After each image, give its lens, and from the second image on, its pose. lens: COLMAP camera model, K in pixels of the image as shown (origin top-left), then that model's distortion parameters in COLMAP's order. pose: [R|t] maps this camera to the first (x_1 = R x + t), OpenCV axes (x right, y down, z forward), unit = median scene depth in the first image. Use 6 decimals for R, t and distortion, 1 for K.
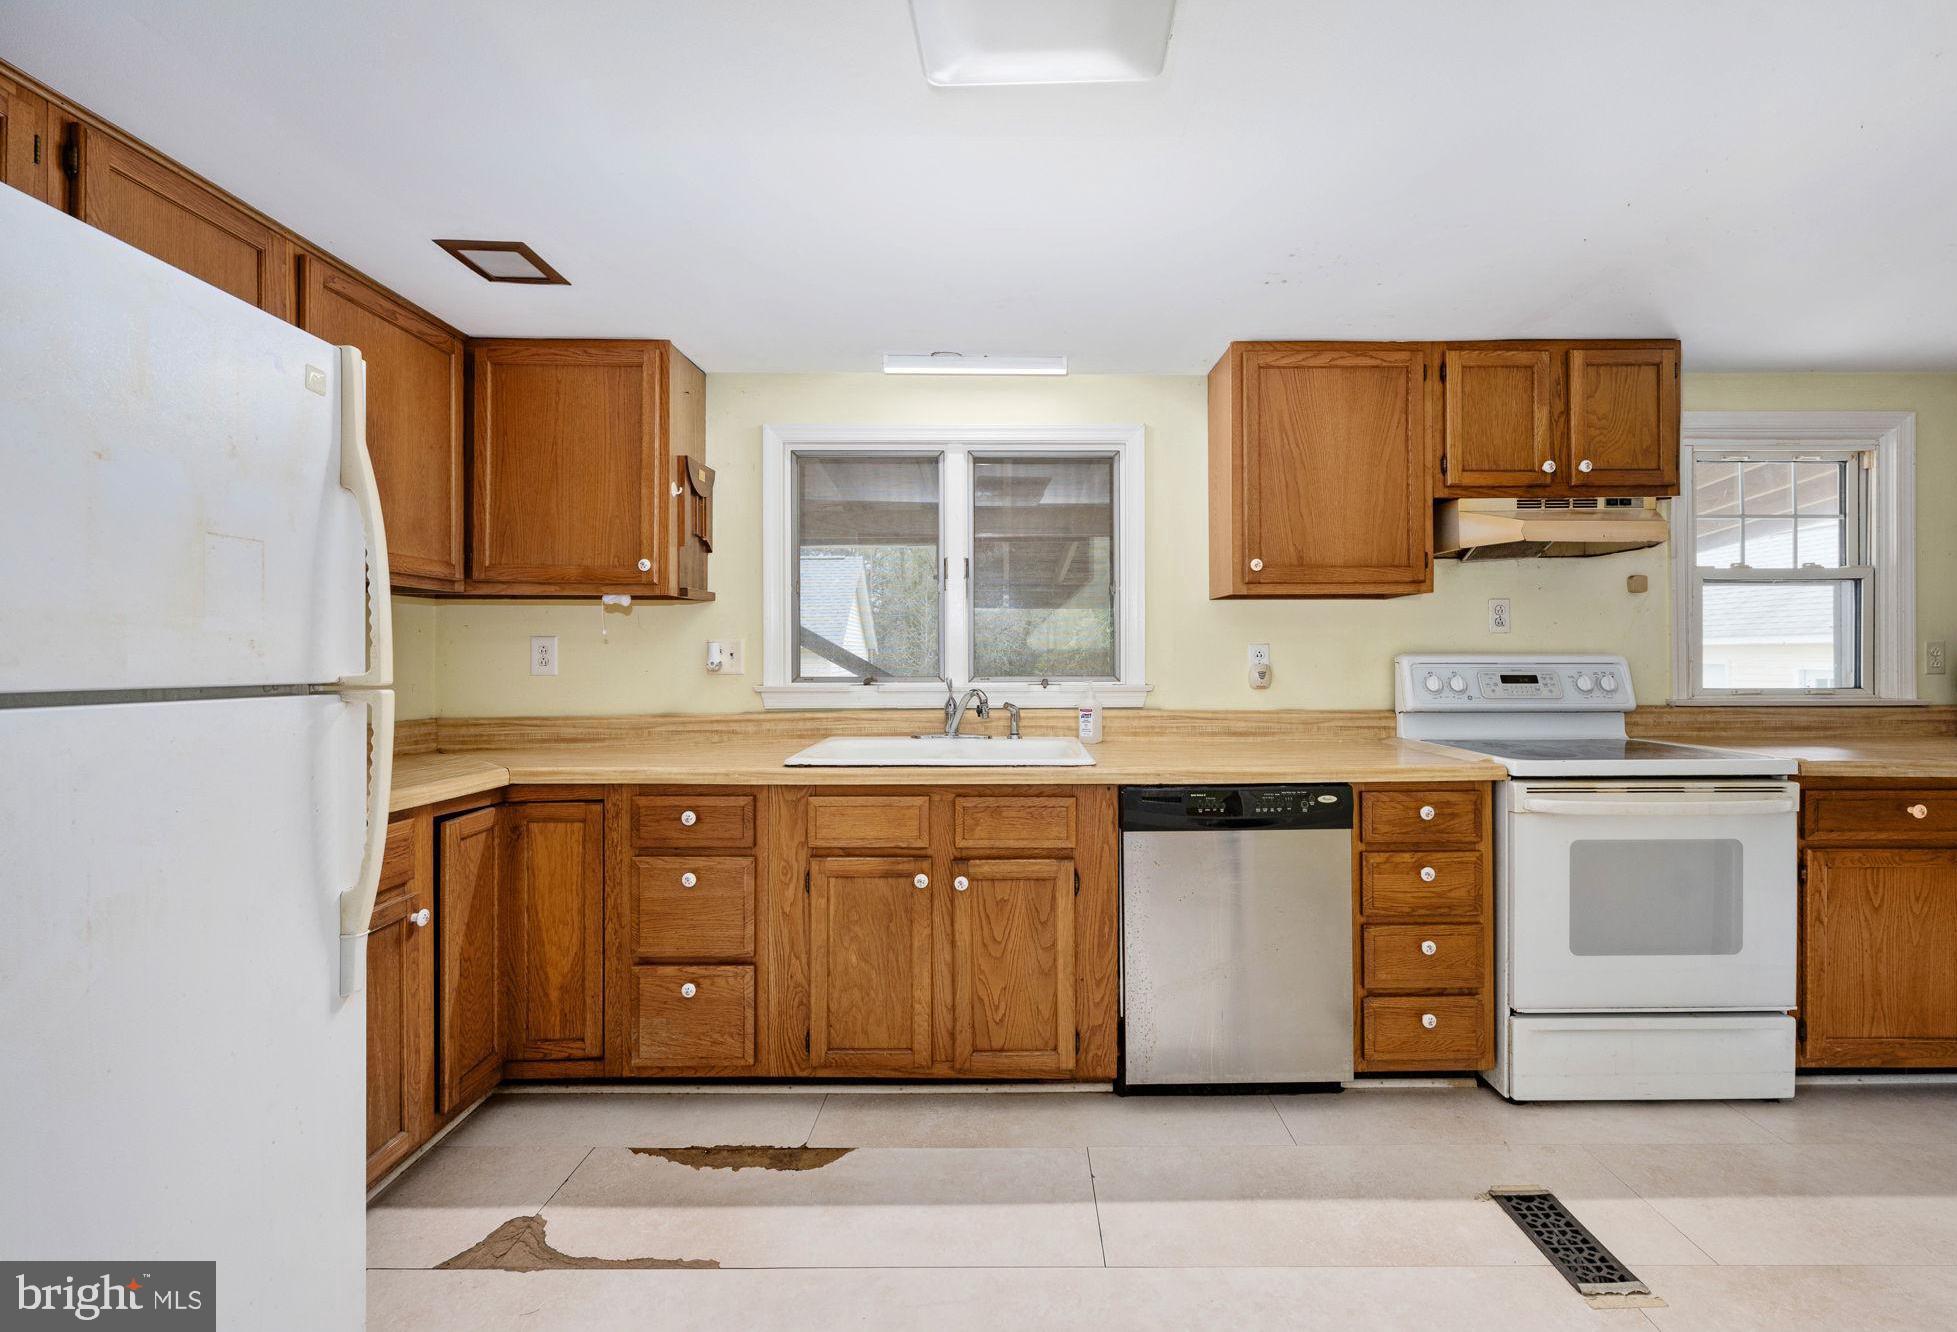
lens RADIAL K [[877.0, 0, 978.5], [0, 877.0, 666.0], [0, 0, 1]] dist [0.020158, 0.000139]
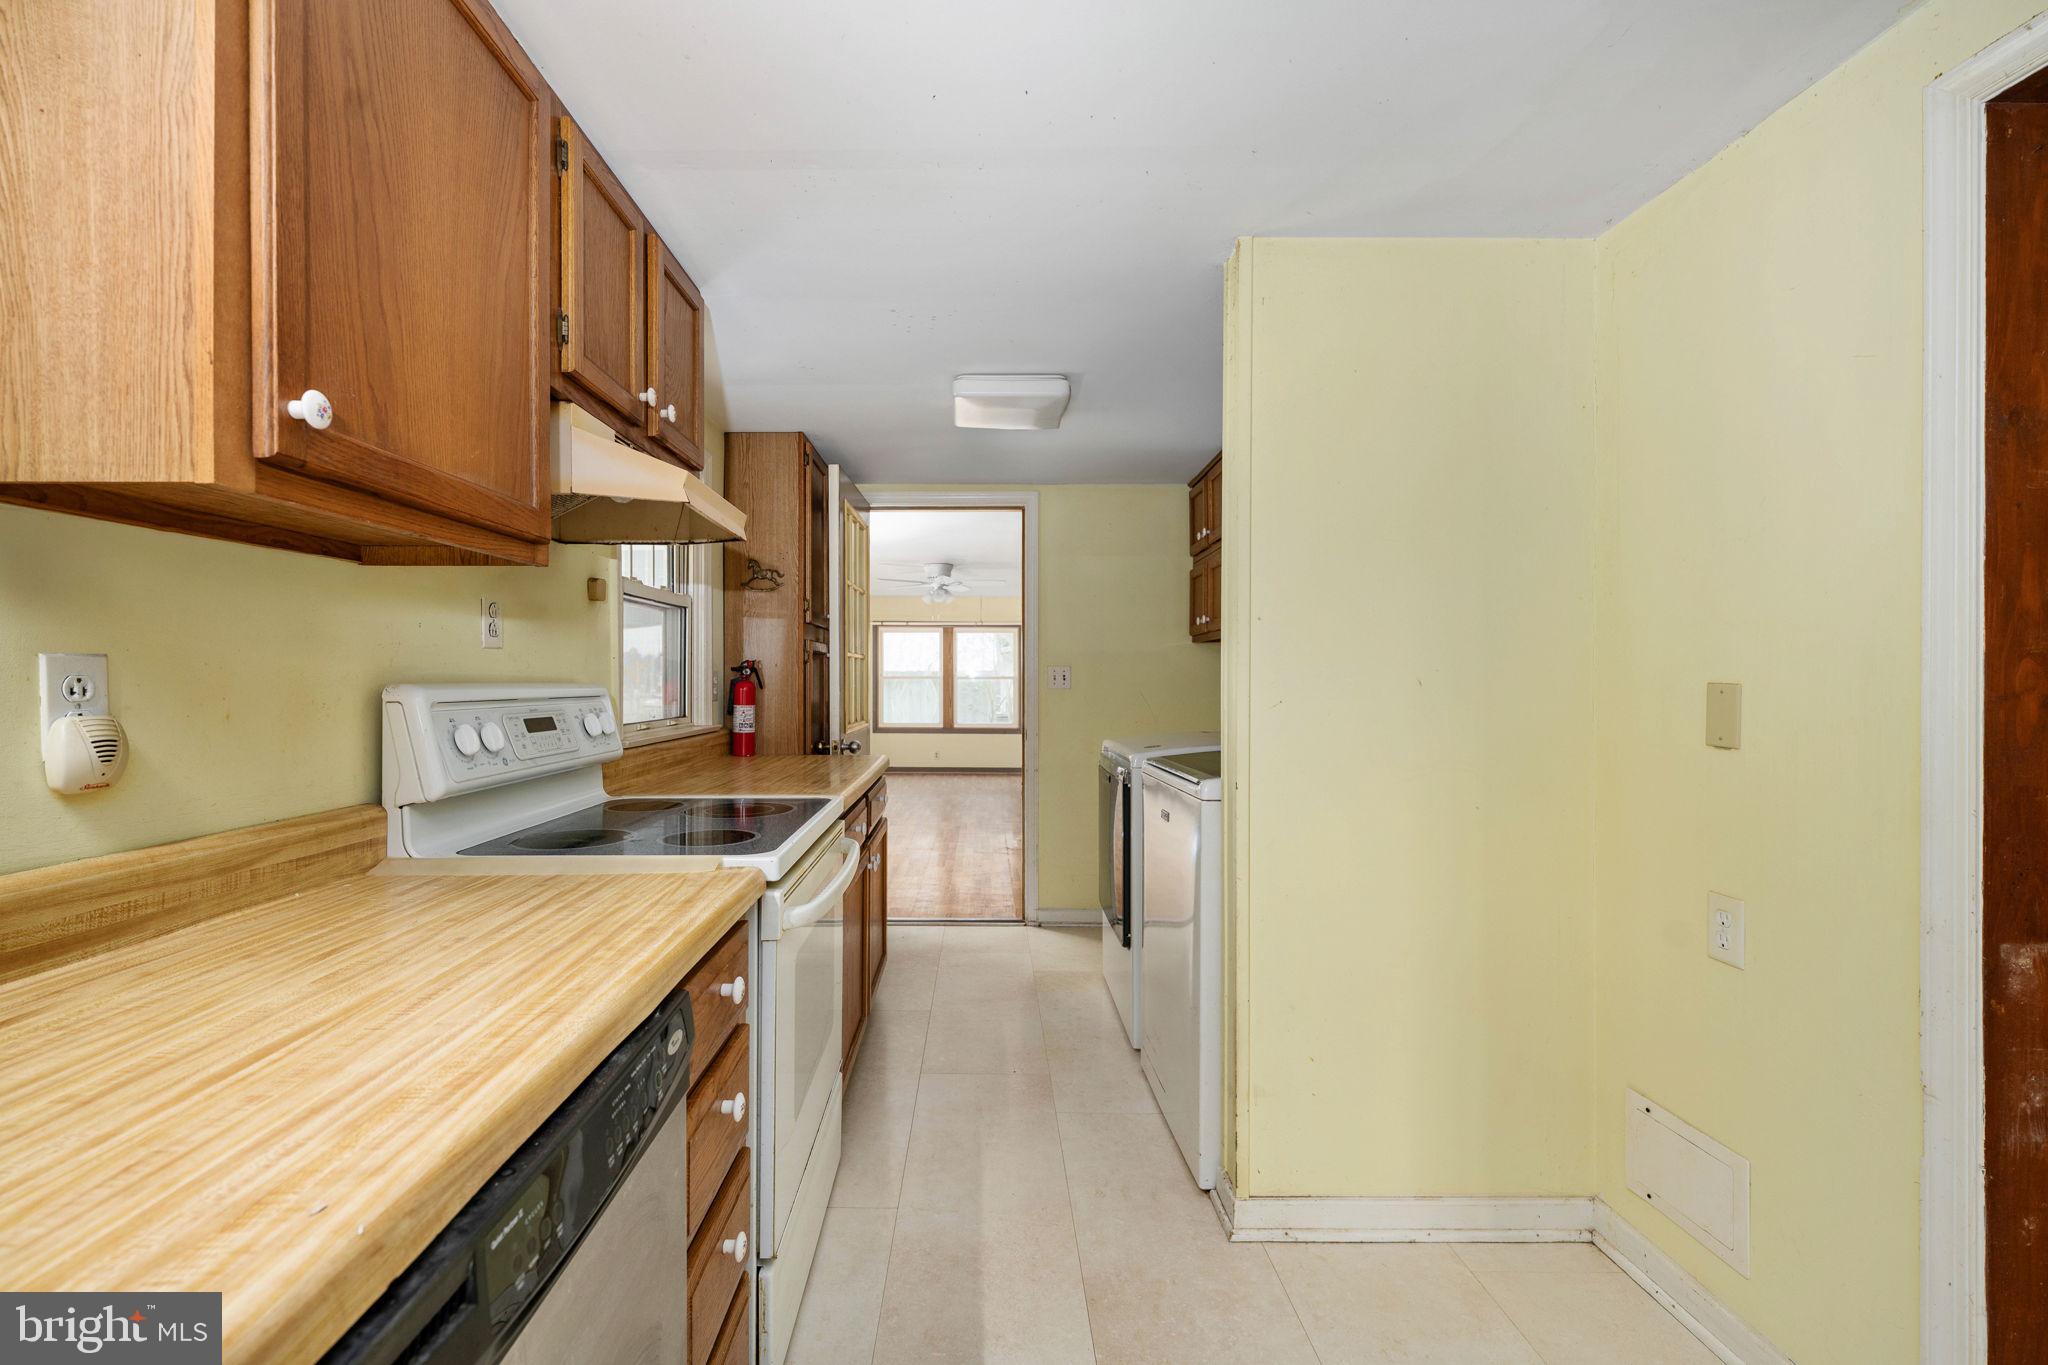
lens RADIAL K [[906.5, 0, 1024.0], [0, 906.5, 682.5], [0, 0, 1]] dist [0.000179, 0.000043]
pose [[-0.044362, -0.000279, 0.999015, -0.028805], [0.015856, 0.999874, 0.000984, -0.009574], [-0.998890, 0.015884, -0.044352, 0.691190]]
